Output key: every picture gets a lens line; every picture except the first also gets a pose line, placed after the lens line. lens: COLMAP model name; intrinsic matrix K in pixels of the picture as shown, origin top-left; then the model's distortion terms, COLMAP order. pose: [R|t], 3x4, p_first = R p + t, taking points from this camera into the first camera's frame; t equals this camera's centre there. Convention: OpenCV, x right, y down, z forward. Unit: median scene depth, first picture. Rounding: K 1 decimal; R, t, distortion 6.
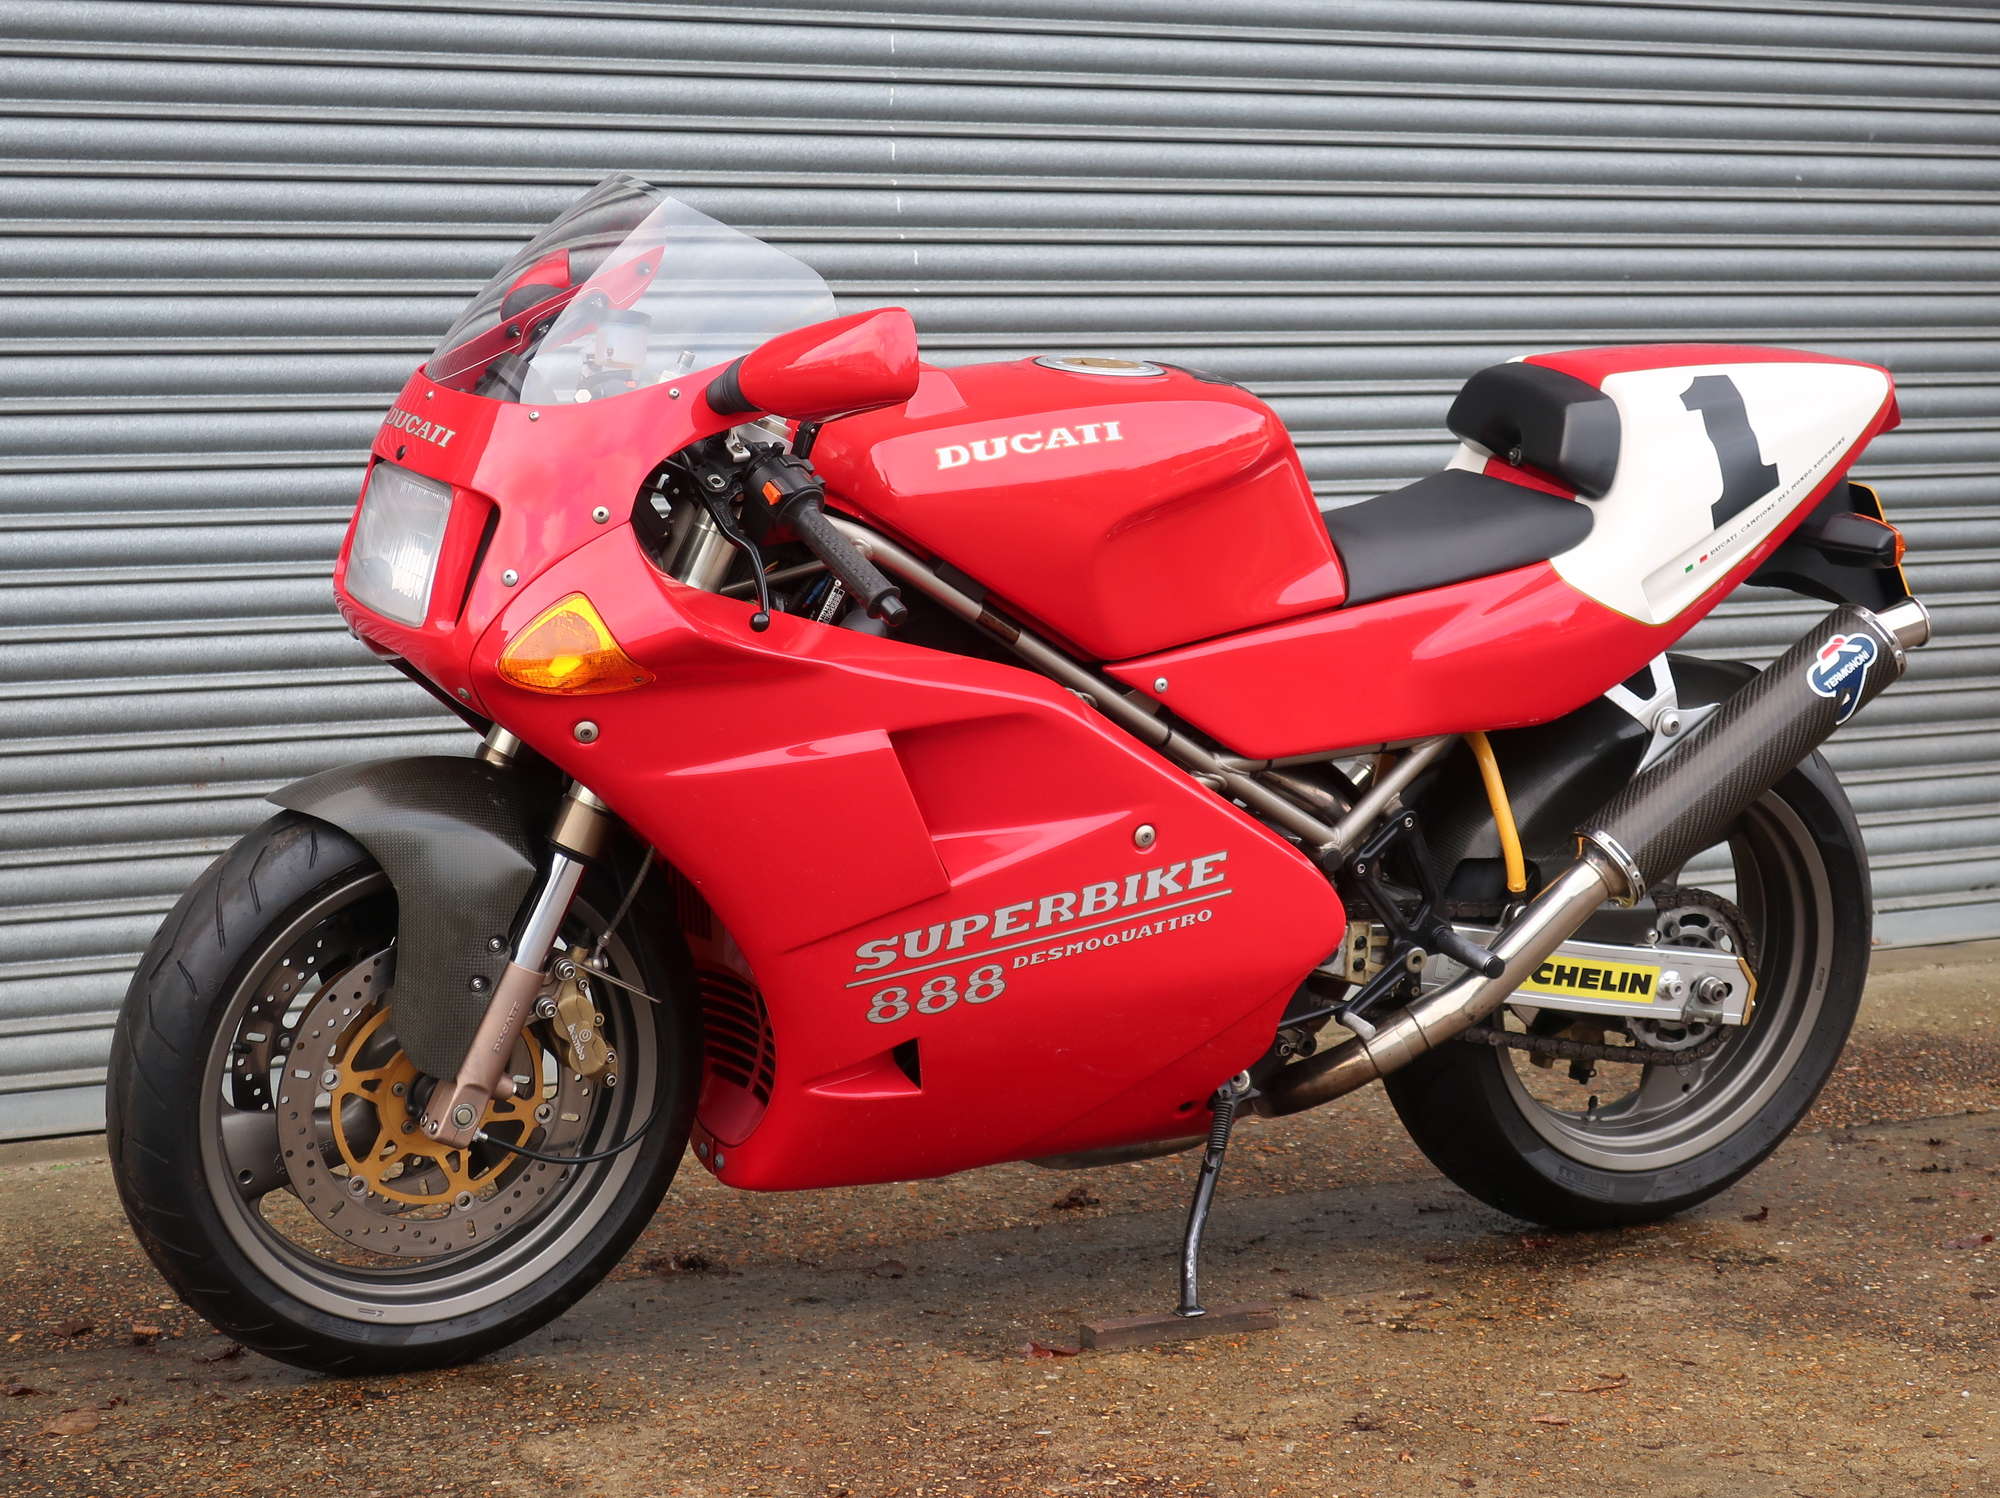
lens RADIAL K [[4226.8, 0, 999.0], [0, 4226.8, 754.4], [0, 0, 1]] dist [0.000132, 0.000000]
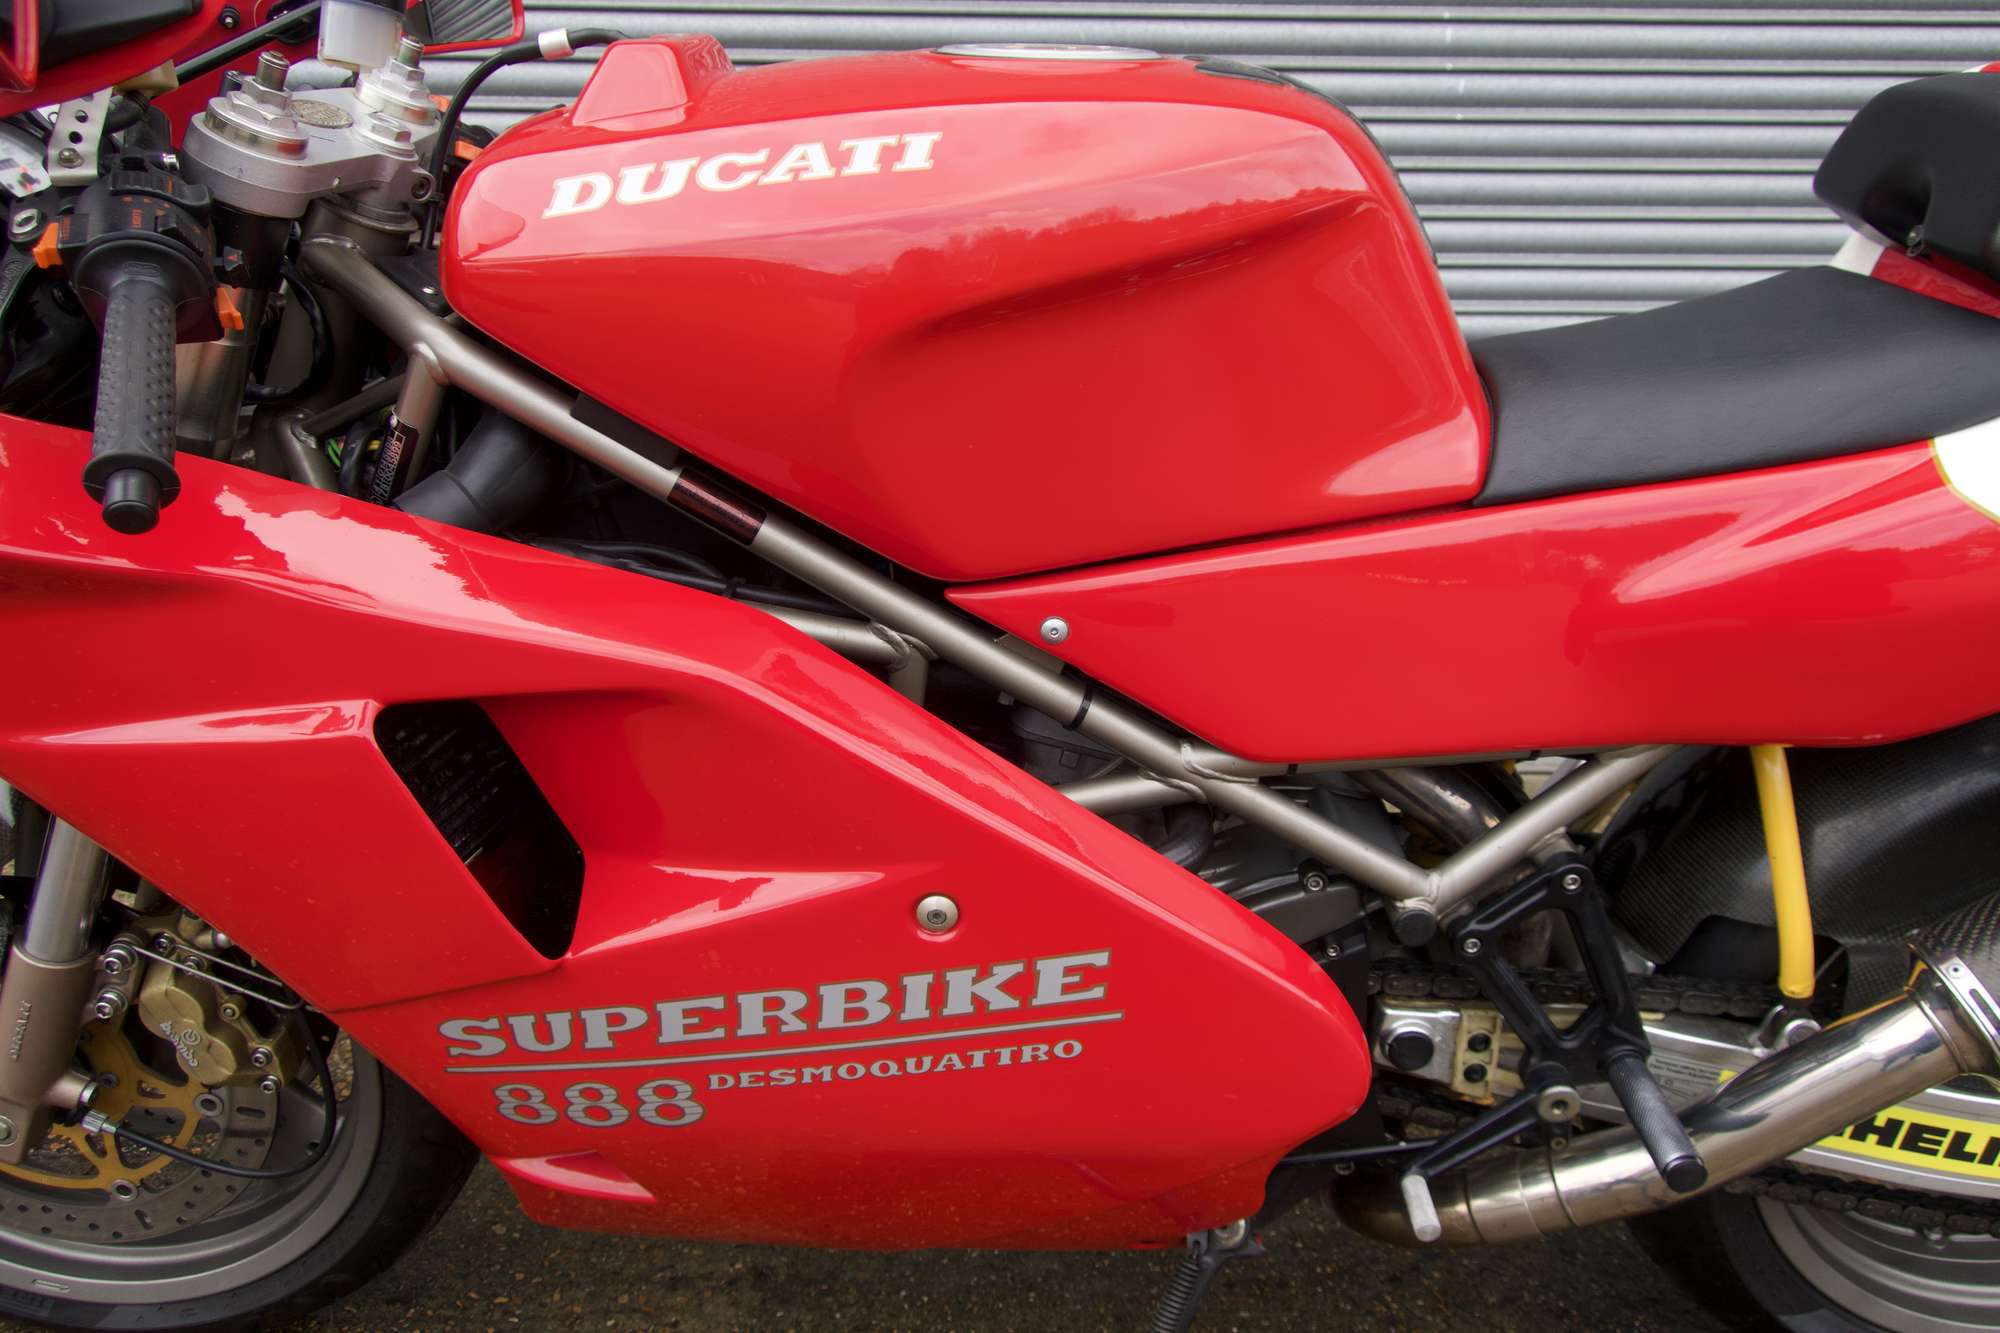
lens RADIAL K [[1561.2, 0, 996.0], [0, 1561.2, 651.9], [0, 0, 1]] dist [-0.001899, 0.002154]
pose [[0.870597, 0.137012, -0.472534, 0.127593], [-0.060310, 0.982918, 0.173882, -0.048140], [0.488286, -0.122882, 0.863989, 0.798386]]
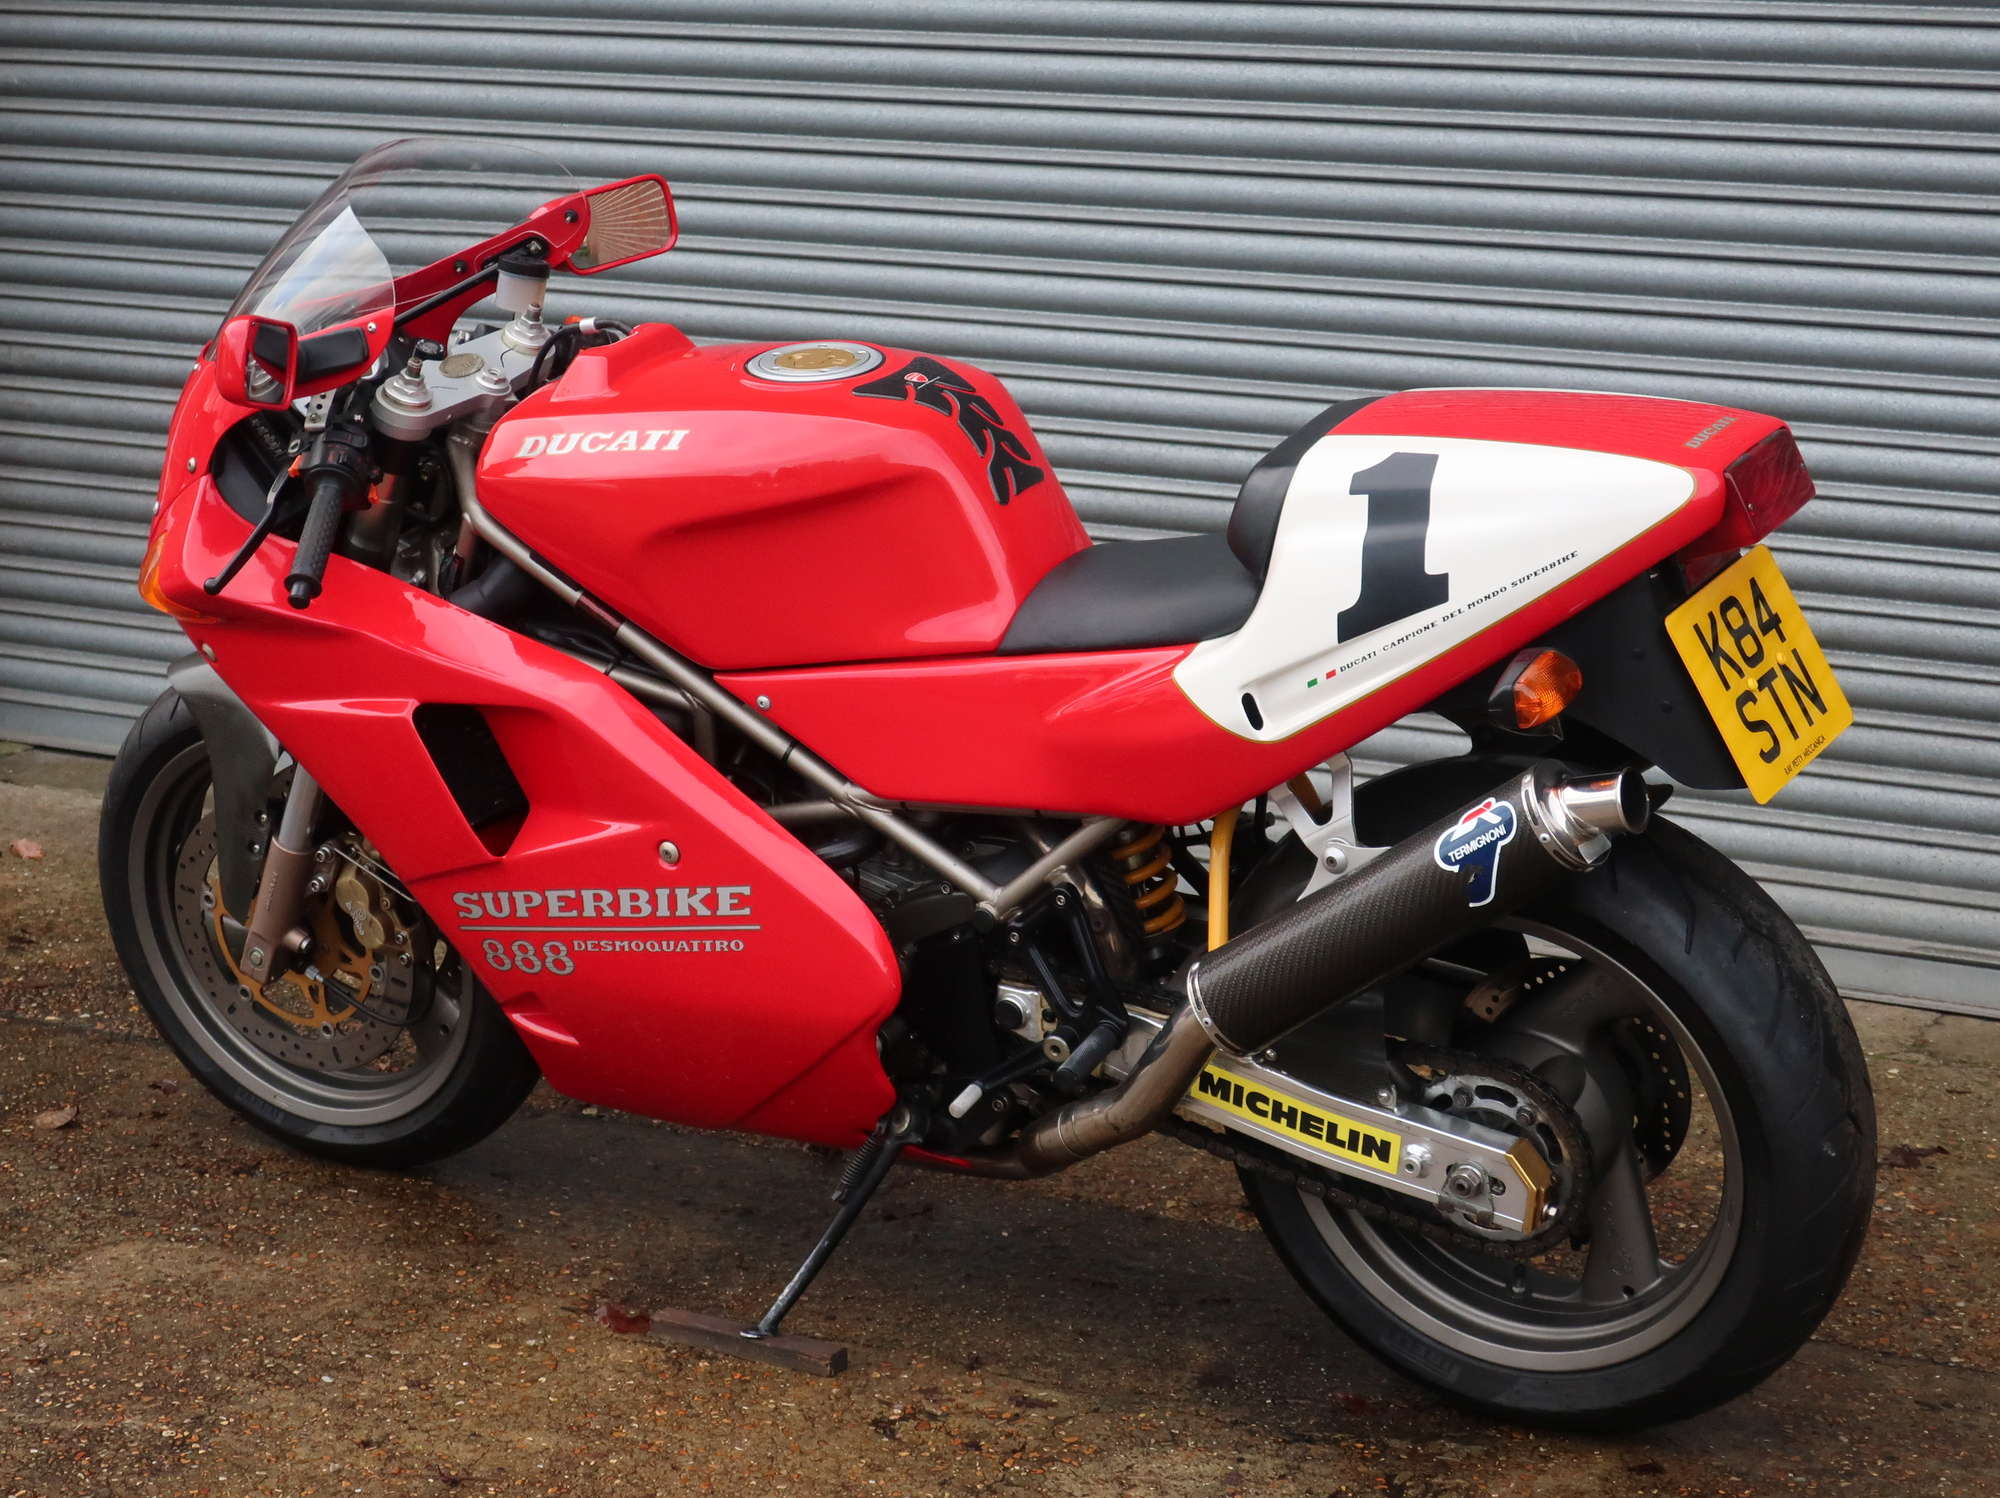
lens RADIAL K [[4226.8, 0, 1003.0], [0, 4226.8, 751.8], [0, 0, 1]] dist [0.000132, 0.000000]
pose [[0.523114, 0.205979, -0.826998, 0.849533], [-0.087704, 0.978214, 0.188165, -0.187928], [0.847738, -0.025901, 0.529782, 0.523077]]
